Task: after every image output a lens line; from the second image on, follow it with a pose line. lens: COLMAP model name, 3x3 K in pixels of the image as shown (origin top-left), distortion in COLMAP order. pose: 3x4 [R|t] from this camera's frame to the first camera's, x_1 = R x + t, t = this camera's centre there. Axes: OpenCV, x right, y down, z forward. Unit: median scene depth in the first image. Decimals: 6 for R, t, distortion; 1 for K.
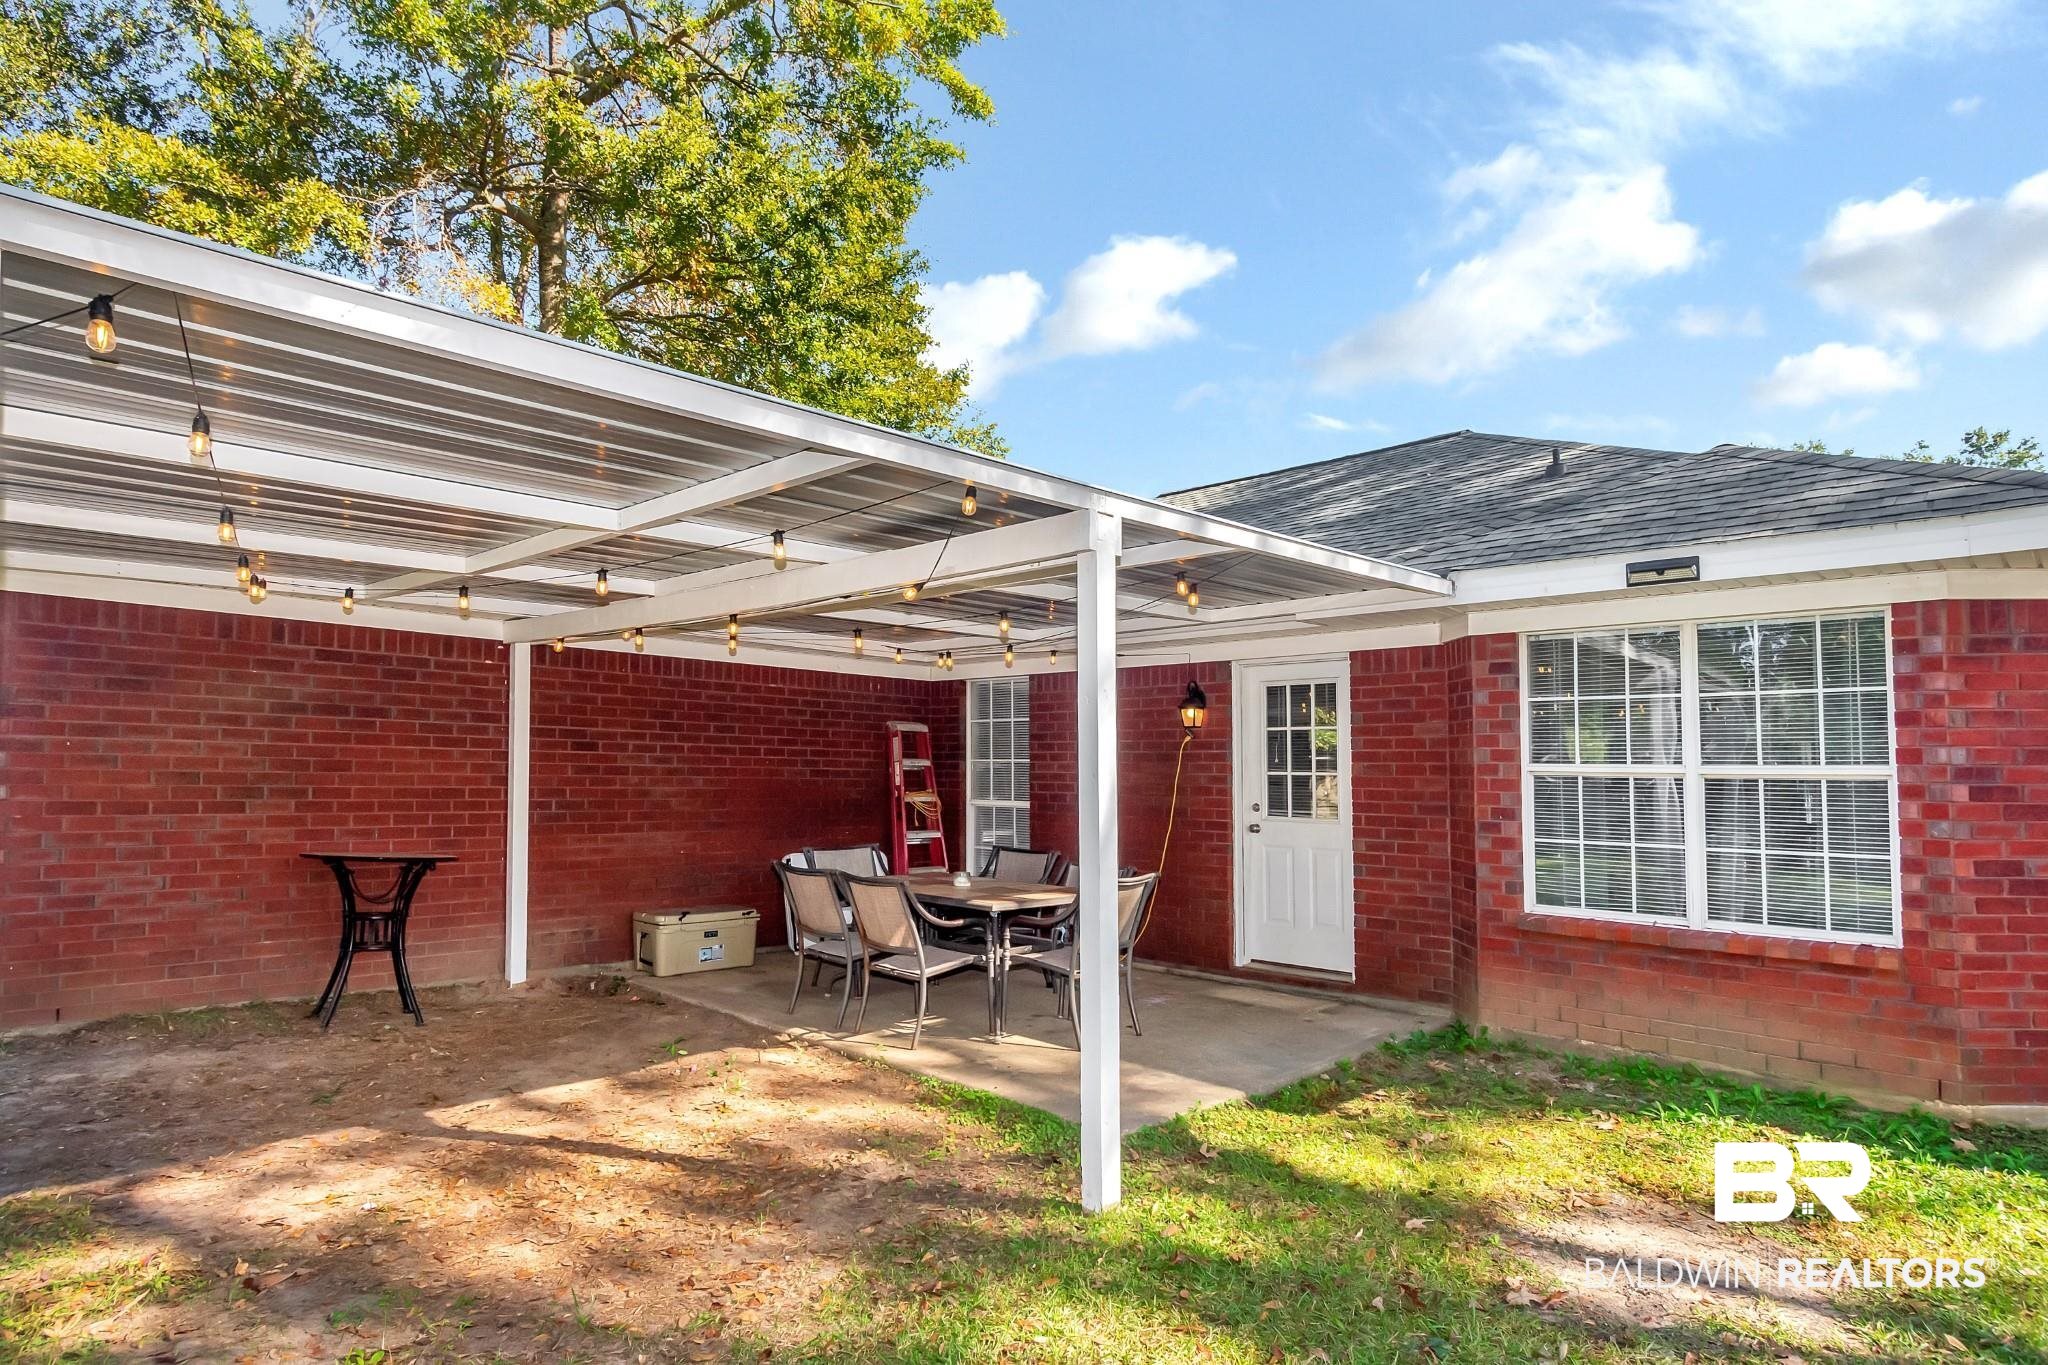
lens RADIAL K [[1123.8, 0, 1018.8], [0, 1123.8, 685.3], [0, 0, 1]] dist [0.000710, -0.001127]
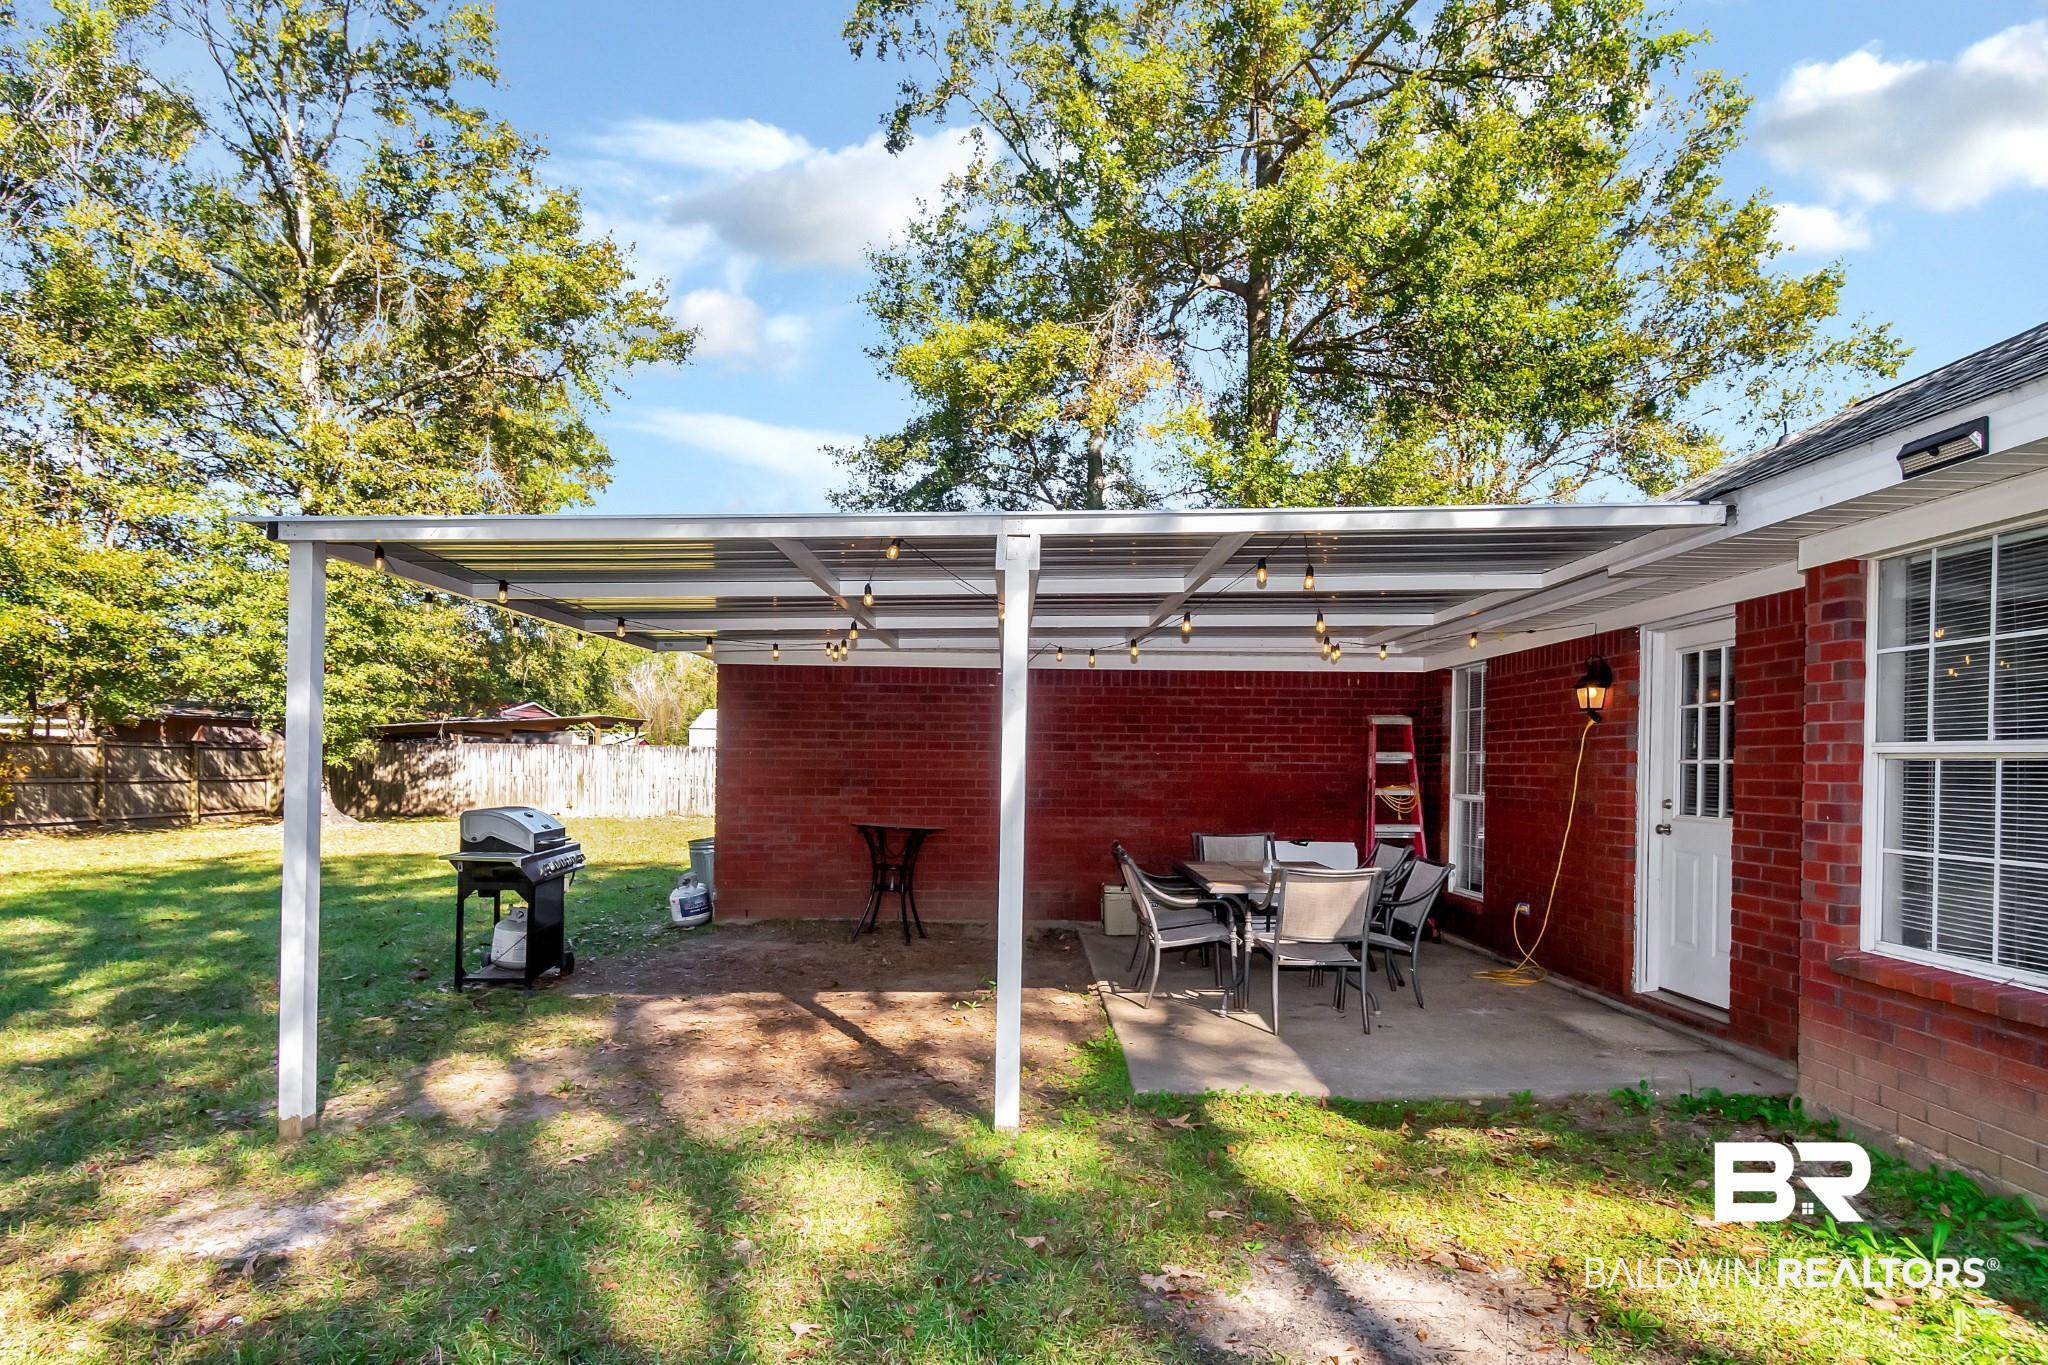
lens RADIAL K [[1098.6, 0, 1021.3], [0, 1098.6, 710.8], [0, 0, 1]] dist [0.000121, -0.001751]
pose [[0.701758, -0.045635, -0.710953, 0.582683], [0.060937, 0.998134, -0.003920, 0.020250], [0.709805, -0.040573, 0.703229, 0.136996]]
